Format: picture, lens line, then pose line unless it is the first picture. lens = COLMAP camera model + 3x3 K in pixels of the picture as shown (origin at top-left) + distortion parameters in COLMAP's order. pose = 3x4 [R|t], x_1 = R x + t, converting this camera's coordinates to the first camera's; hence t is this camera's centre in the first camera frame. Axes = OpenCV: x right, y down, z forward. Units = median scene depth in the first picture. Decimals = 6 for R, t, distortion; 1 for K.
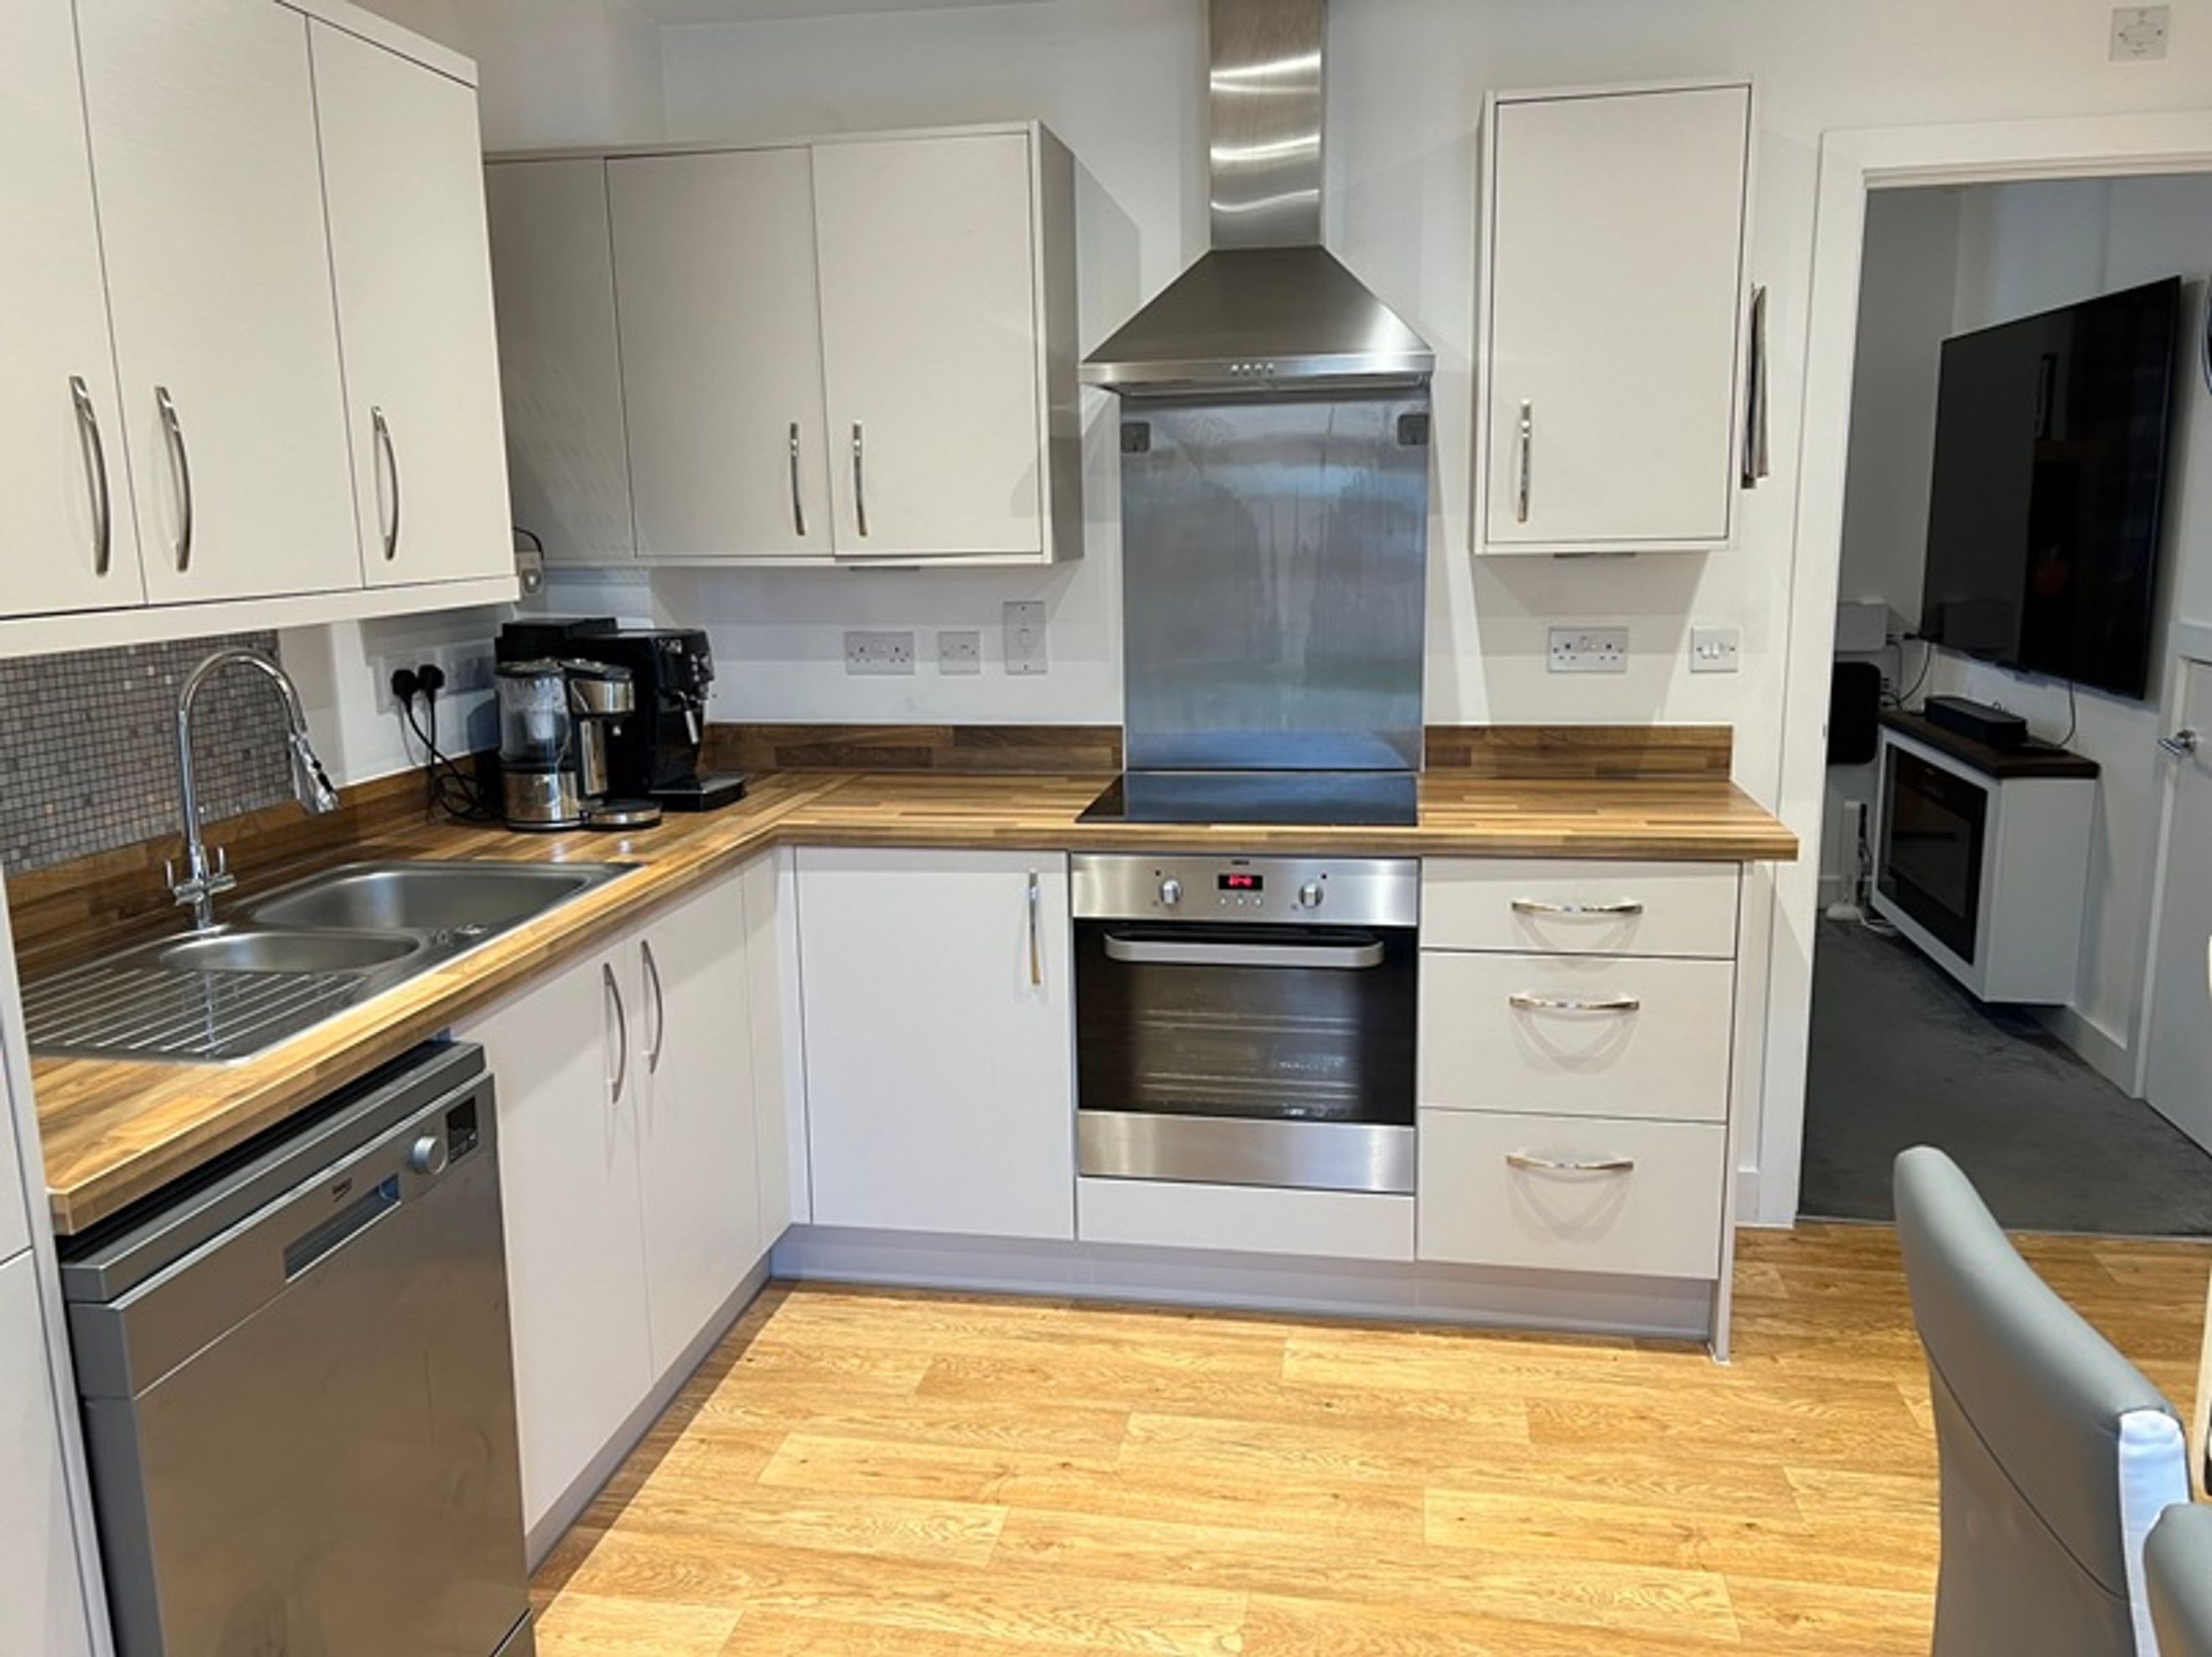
lens RADIAL K [[1652.7, 0, 1060.2], [0, 1652.7, 851.0], [0, 0, 1]] dist [0.041879, -0.048422]
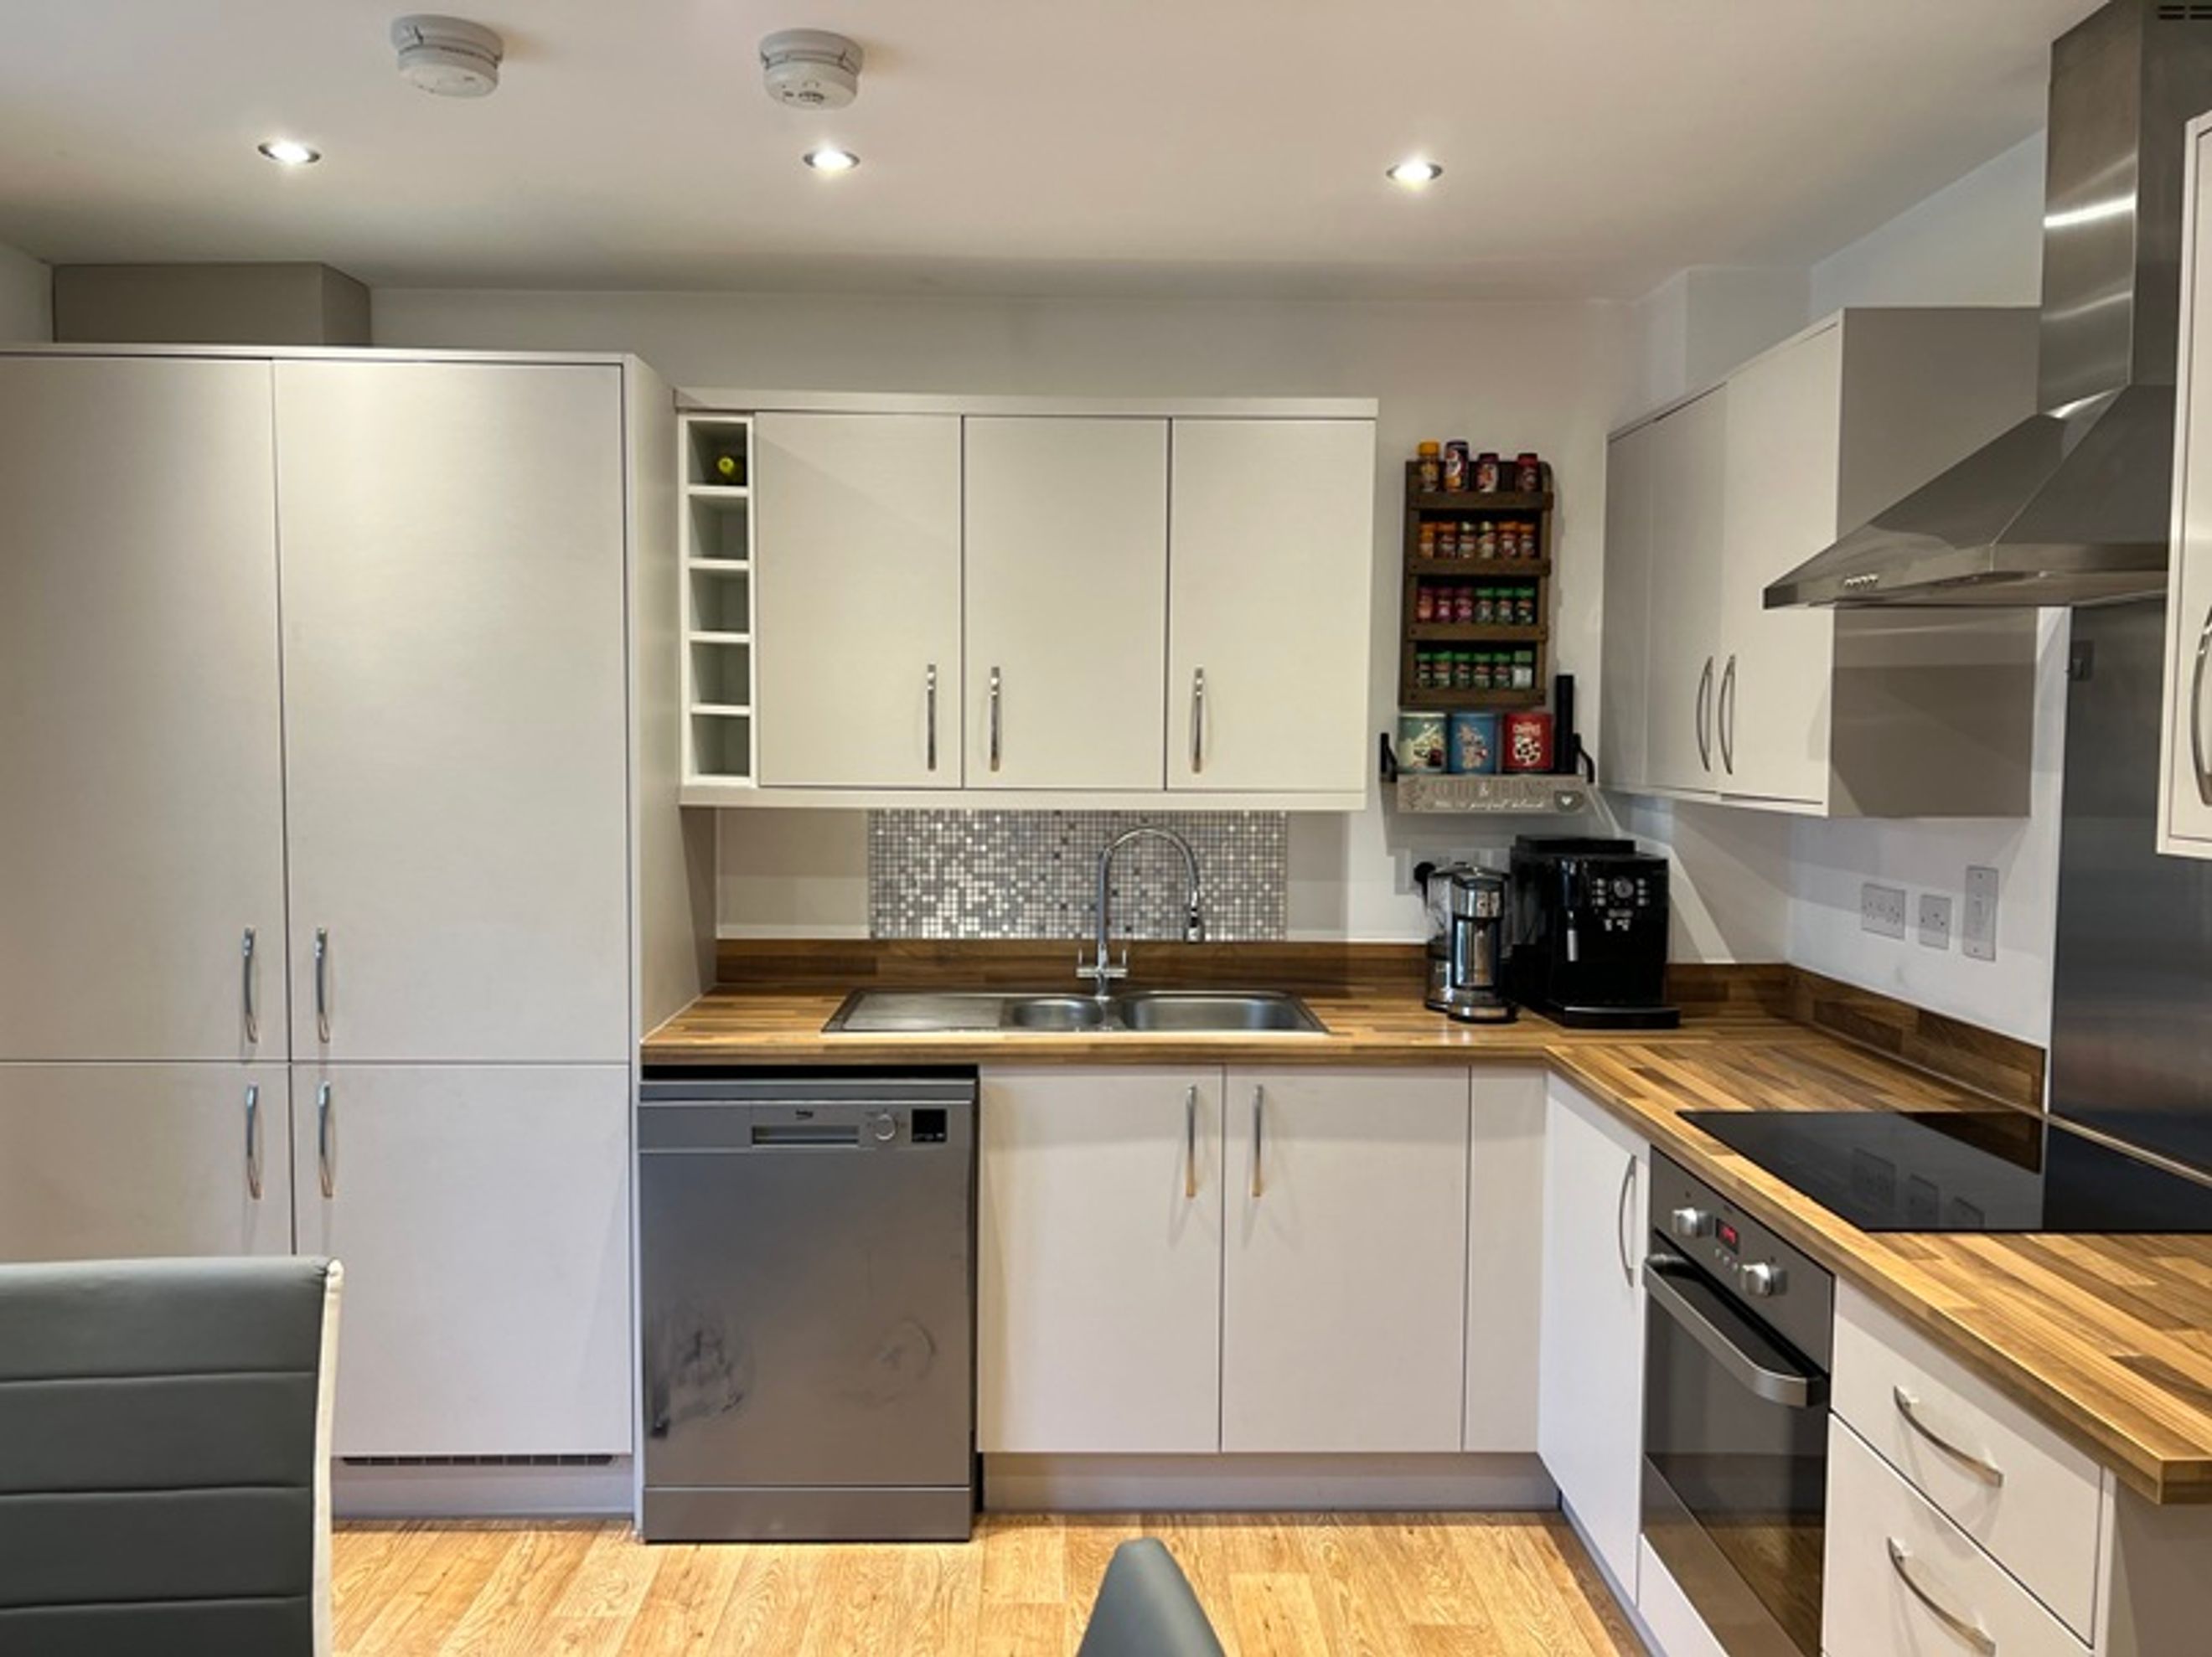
lens RADIAL K [[1652.7, 0, 1140.8], [0, 1652.7, 862.9], [0, 0, 1]] dist [0.041879, -0.048422]
pose [[0.216105, 0.098191, -0.971420, 0.787163], [-0.209879, 0.976344, 0.051999, -0.132422], [0.953546, 0.192643, 0.231601, 0.524998]]
